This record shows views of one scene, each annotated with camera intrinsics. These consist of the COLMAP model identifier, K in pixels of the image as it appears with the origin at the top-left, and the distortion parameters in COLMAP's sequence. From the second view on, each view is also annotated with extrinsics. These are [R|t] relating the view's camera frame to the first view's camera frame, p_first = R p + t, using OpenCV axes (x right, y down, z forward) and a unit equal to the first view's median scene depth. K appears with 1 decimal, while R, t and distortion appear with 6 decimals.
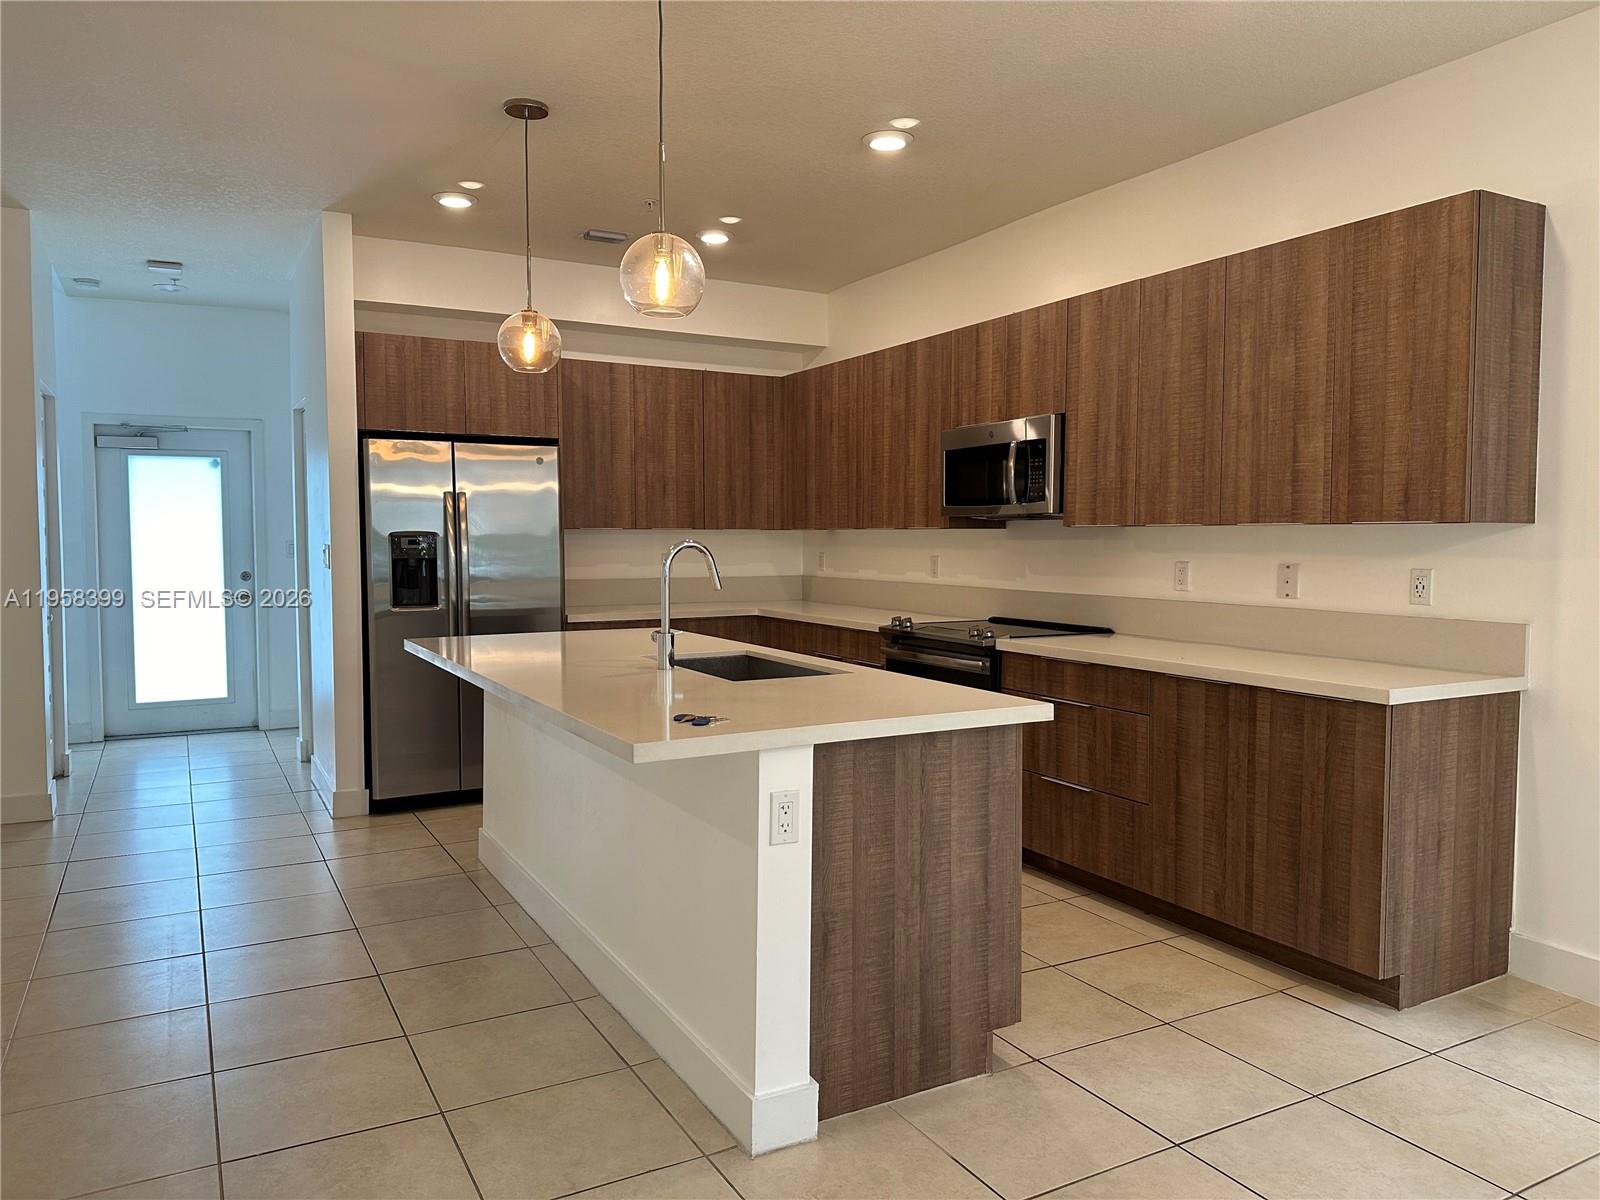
lens RADIAL K [[1110.4, 0, 794.8], [0, 1110.4, 594.5], [0, 0, 1]] dist [0.130427, -0.219260]
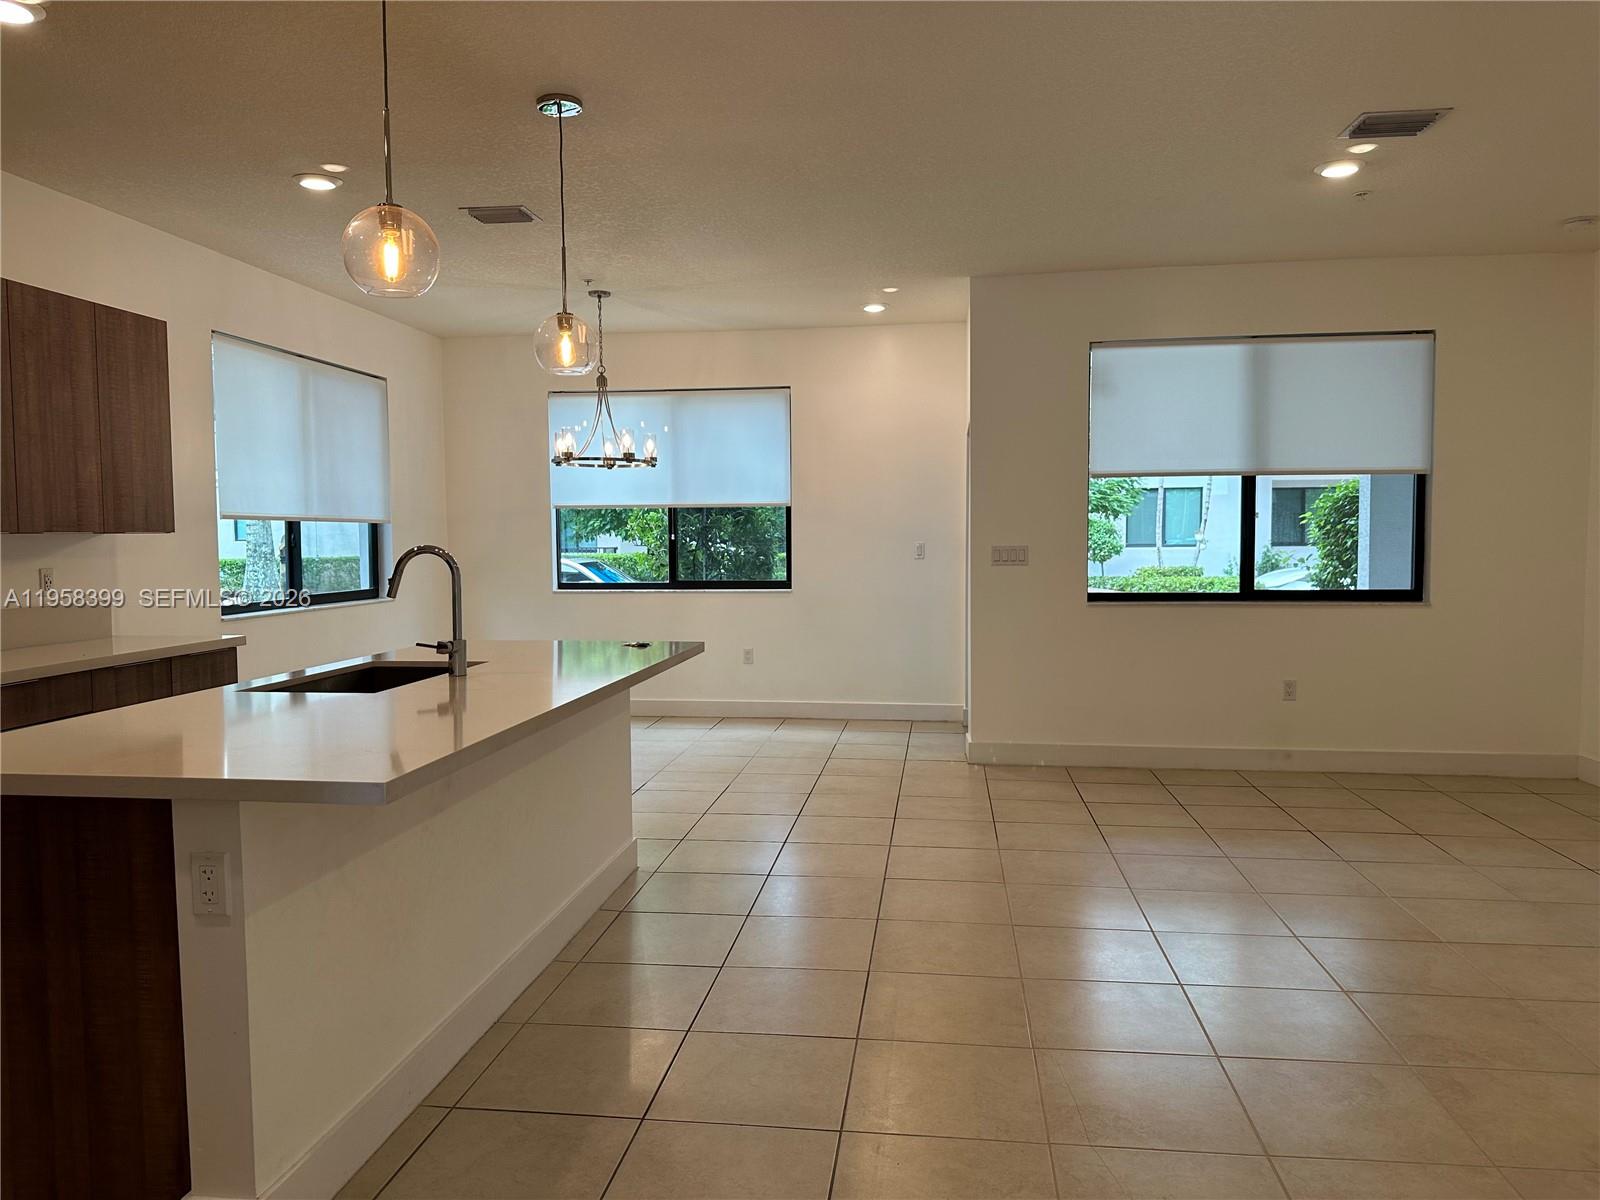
lens RADIAL K [[1101.3, 0, 800.0], [0, 1101.3, 600.0], [0, 0, 1]] dist [0.111983, -0.150778]
pose [[-0.805297, -0.028885, 0.592167, -0.837769], [0.038814, 0.994101, 0.101274, -0.078118], [-0.591599, 0.104541, -0.799426, 1.420657]]
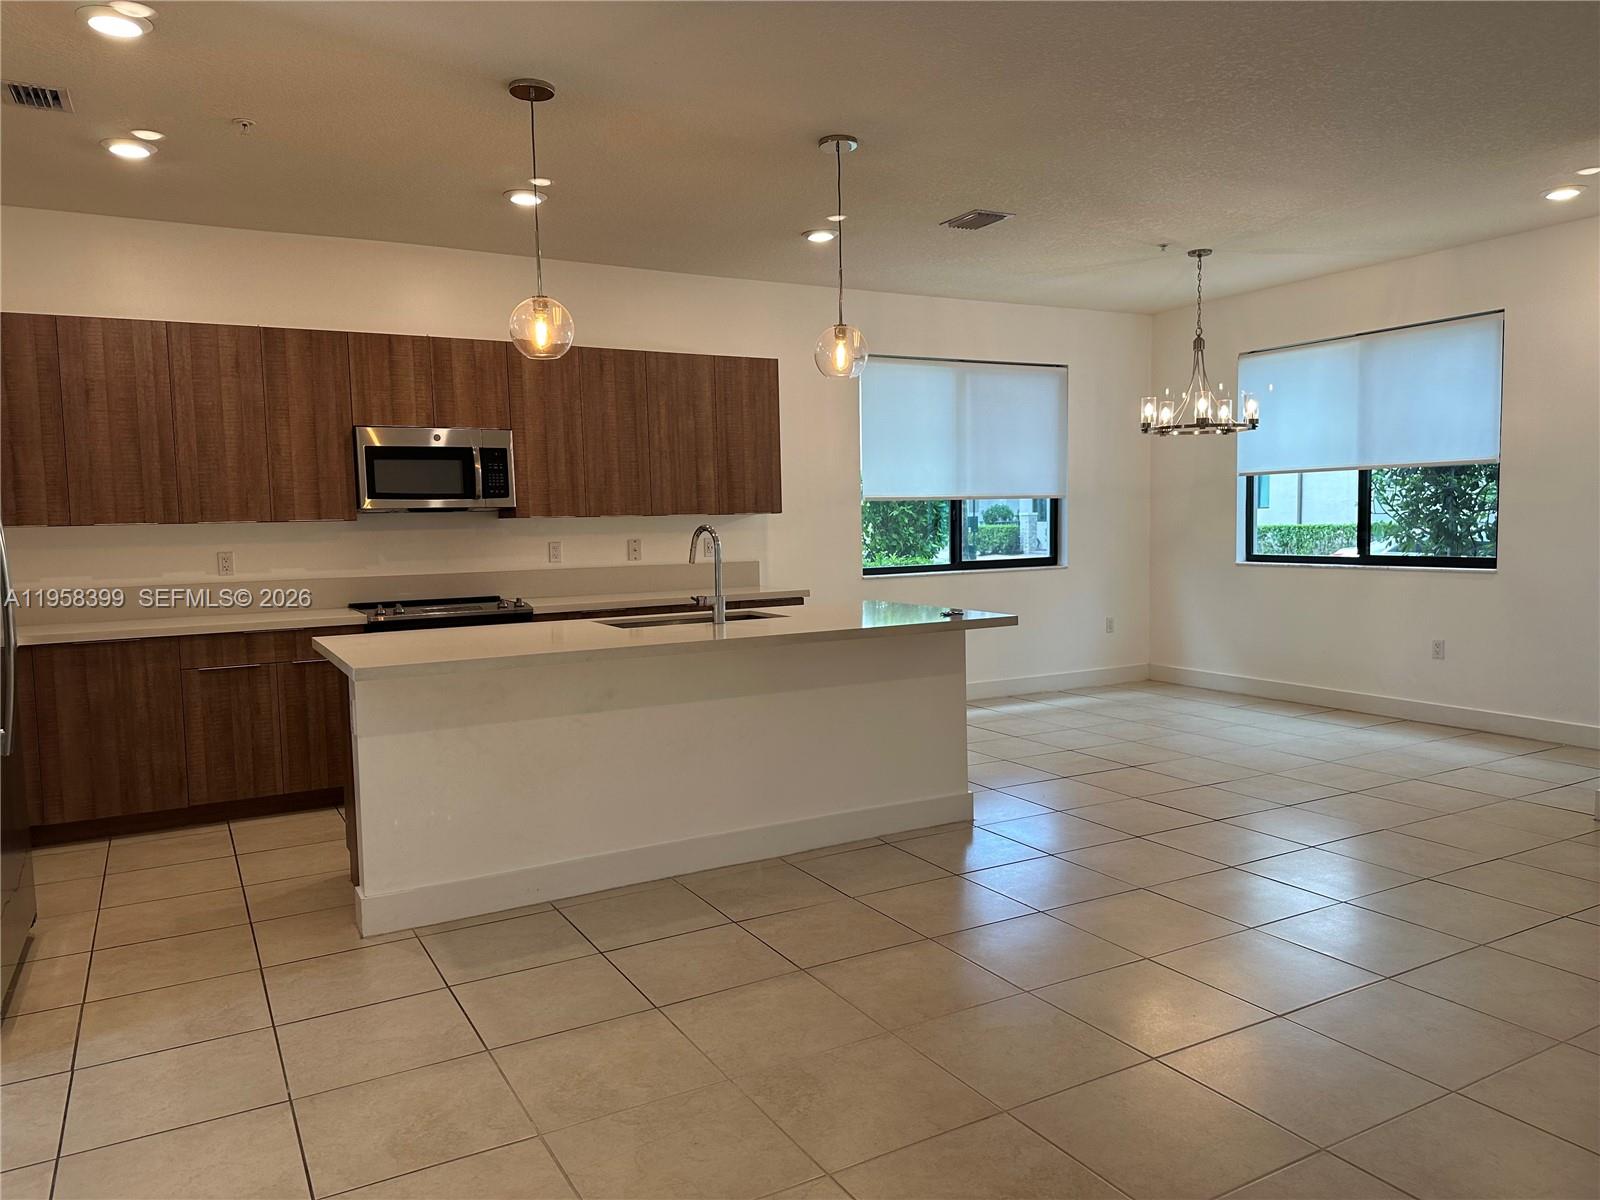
lens RADIAL K [[1101.3, 0, 800.0], [0, 1101.3, 600.0], [0, 0, 1]] dist [0.111983, -0.150778]
pose [[-0.009036, -0.074545, 0.997177, -1.245351], [0.074617, 0.994387, 0.075013, -0.044035], [-0.997171, 0.075084, -0.003423, 0.803863]]
